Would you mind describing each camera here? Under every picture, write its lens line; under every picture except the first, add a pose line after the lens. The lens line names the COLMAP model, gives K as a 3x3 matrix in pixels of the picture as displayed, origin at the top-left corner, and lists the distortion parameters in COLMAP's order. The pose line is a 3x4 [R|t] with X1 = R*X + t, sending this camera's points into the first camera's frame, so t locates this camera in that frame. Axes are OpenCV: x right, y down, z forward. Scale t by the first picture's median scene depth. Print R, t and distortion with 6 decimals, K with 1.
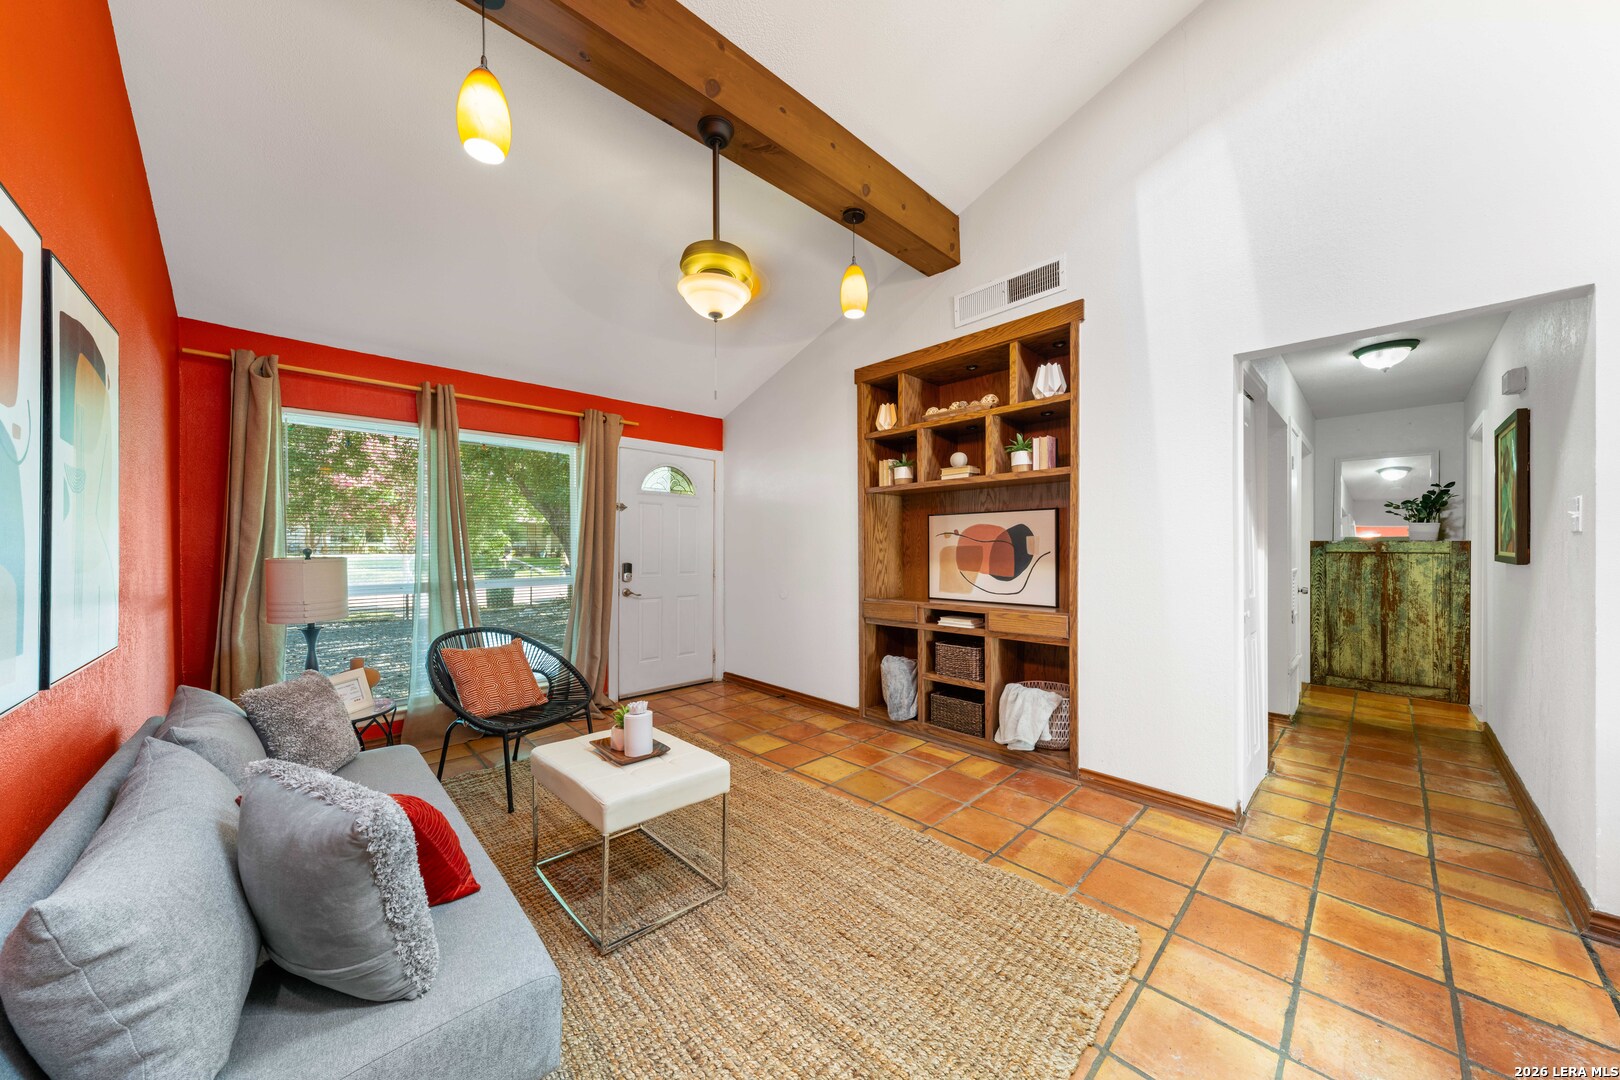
lens RADIAL K [[558.9, 0, 801.1], [0, 558.9, 549.9], [0, 0, 1]] dist [0.000654, -0.000758]
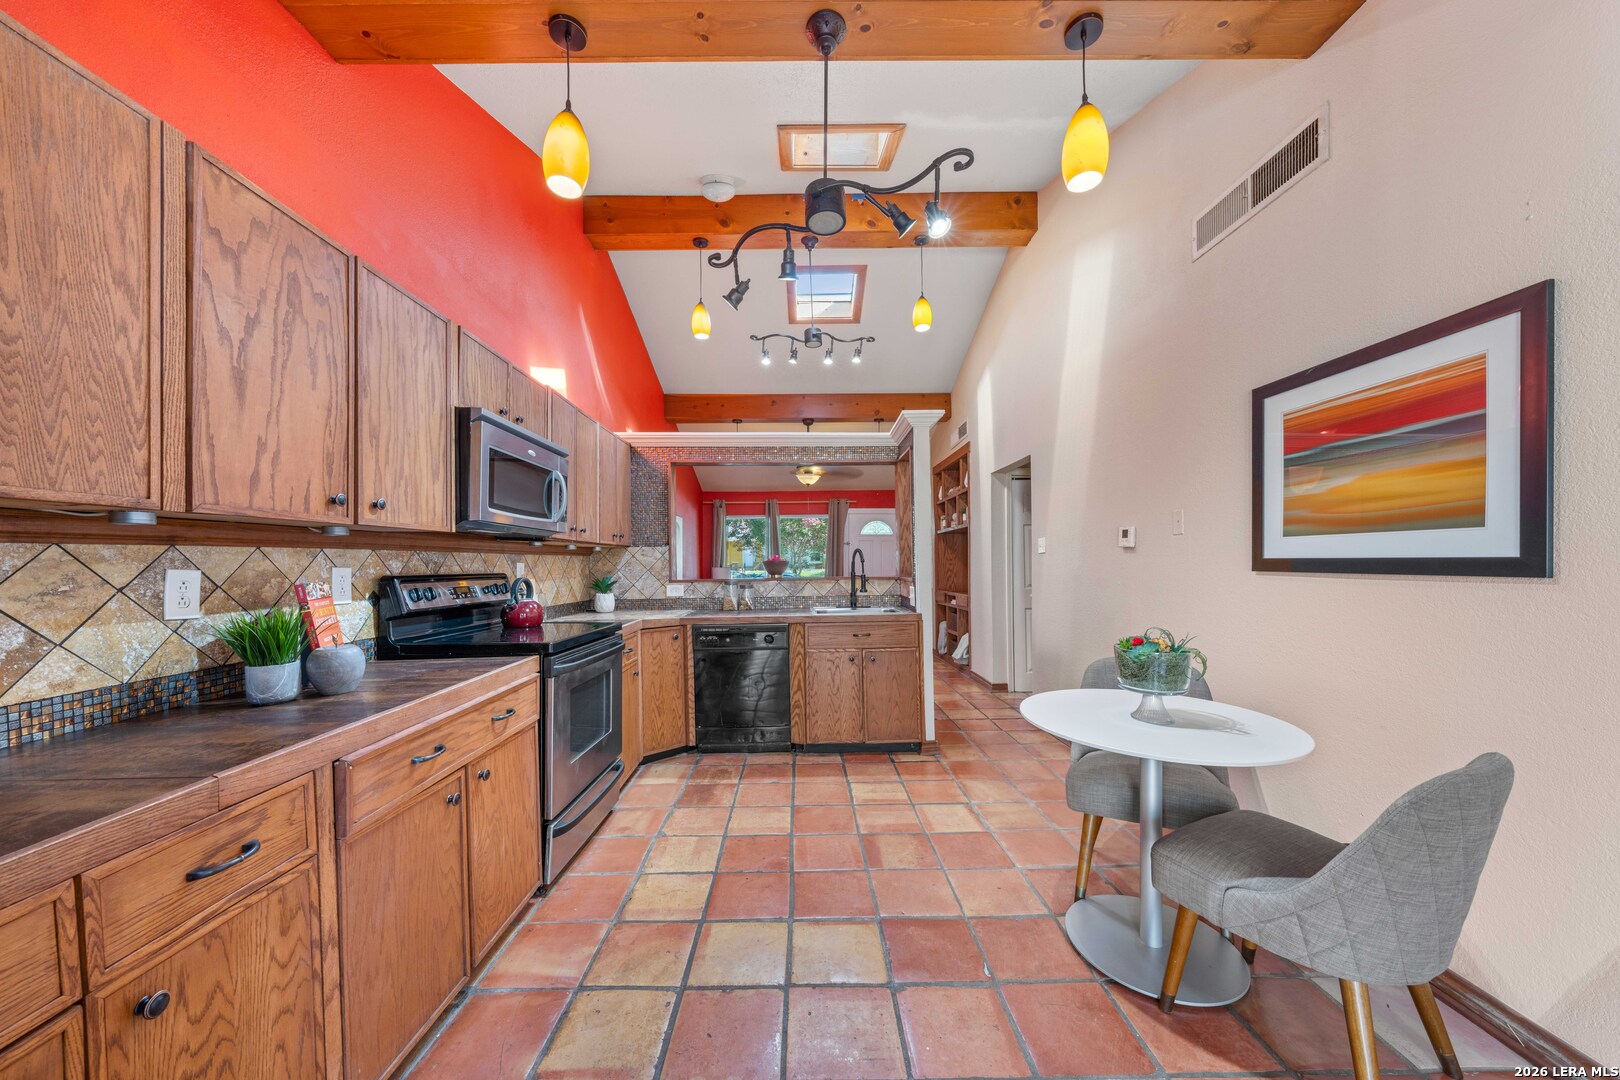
lens RADIAL K [[558.9, 0, 814.1], [0, 558.9, 564.8], [0, 0, 1]] dist [0.000654, -0.000758]
pose [[0.731816, -0.007285, -0.681463, 1.062386], [0.003890, 0.999971, -0.006512, 0.012454], [0.681491, 0.002115, 0.731824, -0.618589]]
